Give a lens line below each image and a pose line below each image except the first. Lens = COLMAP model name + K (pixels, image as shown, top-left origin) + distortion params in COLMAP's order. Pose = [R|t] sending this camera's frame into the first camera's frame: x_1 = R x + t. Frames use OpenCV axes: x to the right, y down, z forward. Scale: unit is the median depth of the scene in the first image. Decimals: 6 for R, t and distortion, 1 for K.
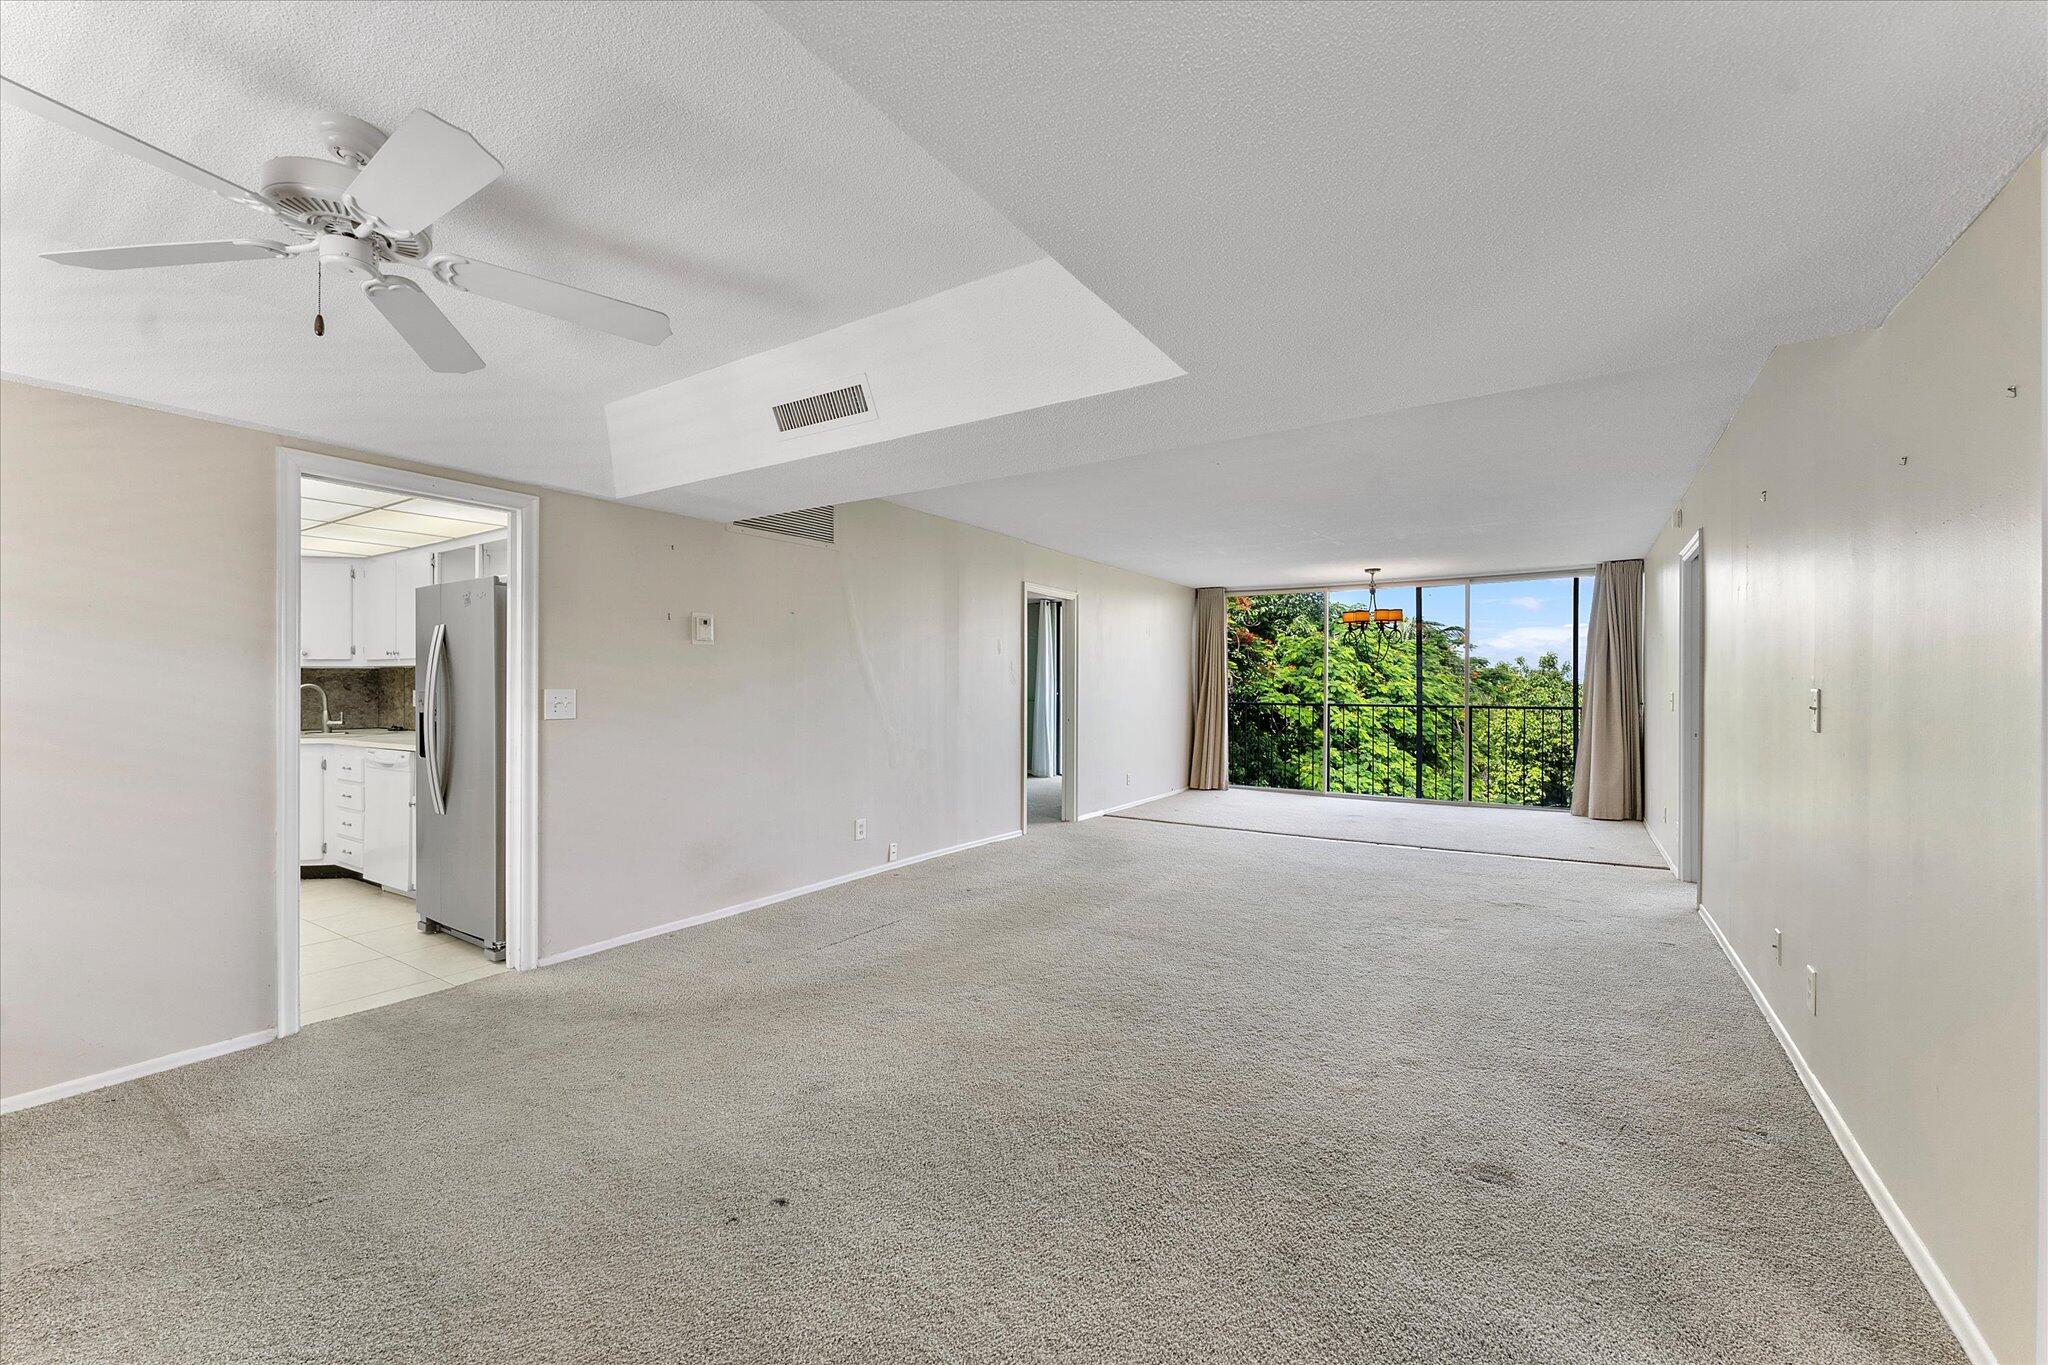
lens RADIAL K [[828.4, 0, 1024.2], [0, 828.4, 688.4], [0, 0, 1]] dist [-0.000894, 0.000001]
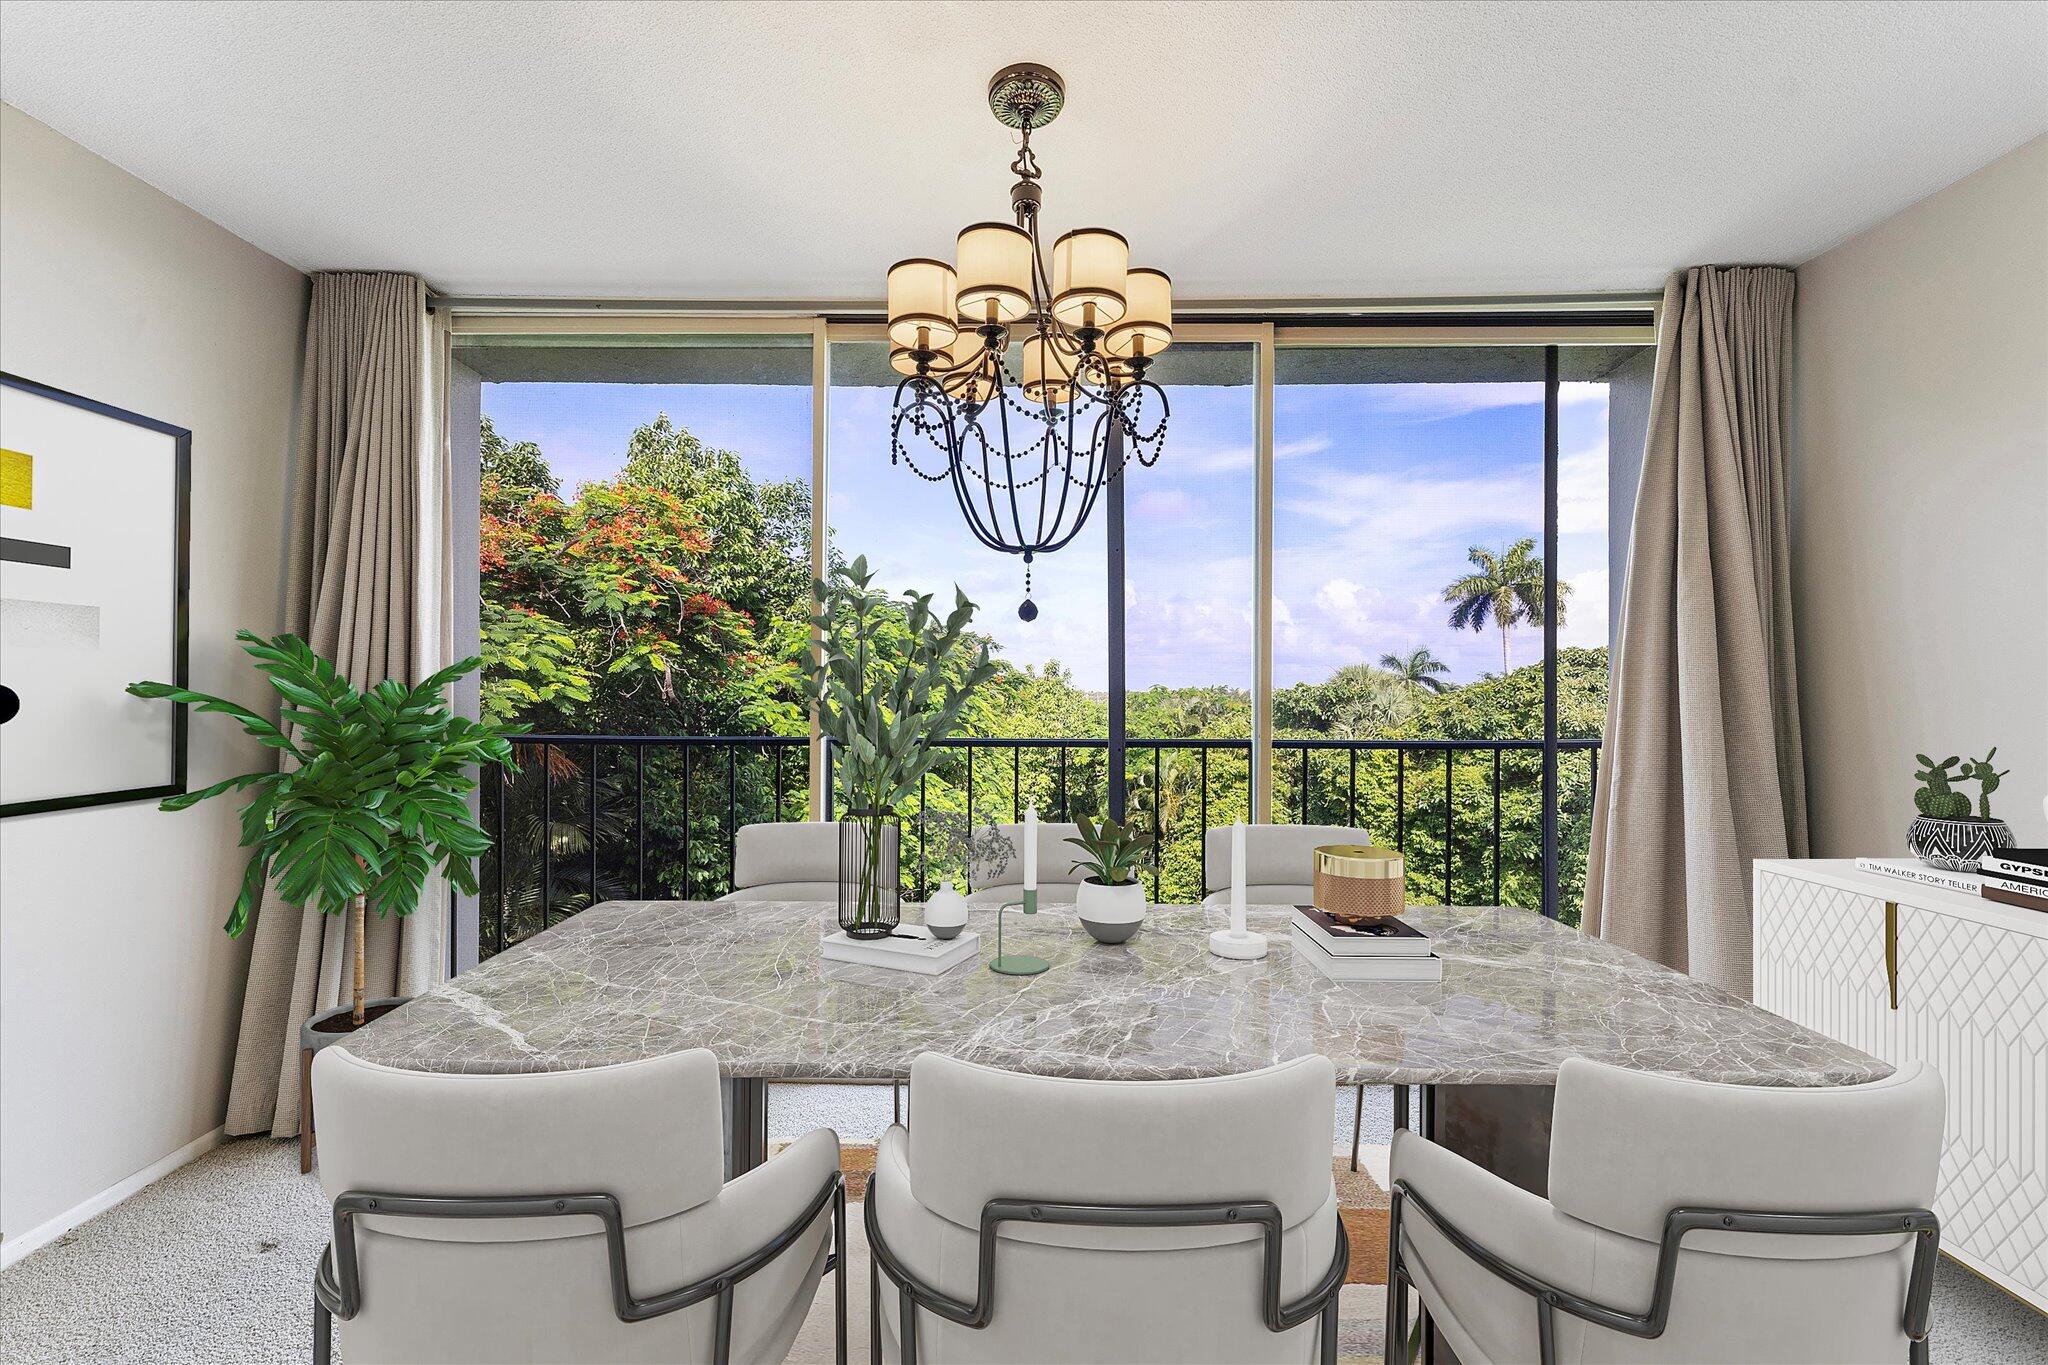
lens RADIAL K [[828.4, 0, 1024.2], [0, 828.4, 688.4], [0, 0, 1]] dist [-0.000894, 0.000001]
pose [[0.844799, 0.007297, 0.535034, 0.111157], [-0.003033, 0.999956, -0.008850, 0.001014], [-0.535075, 0.005854, 0.844784, 0.291522]]
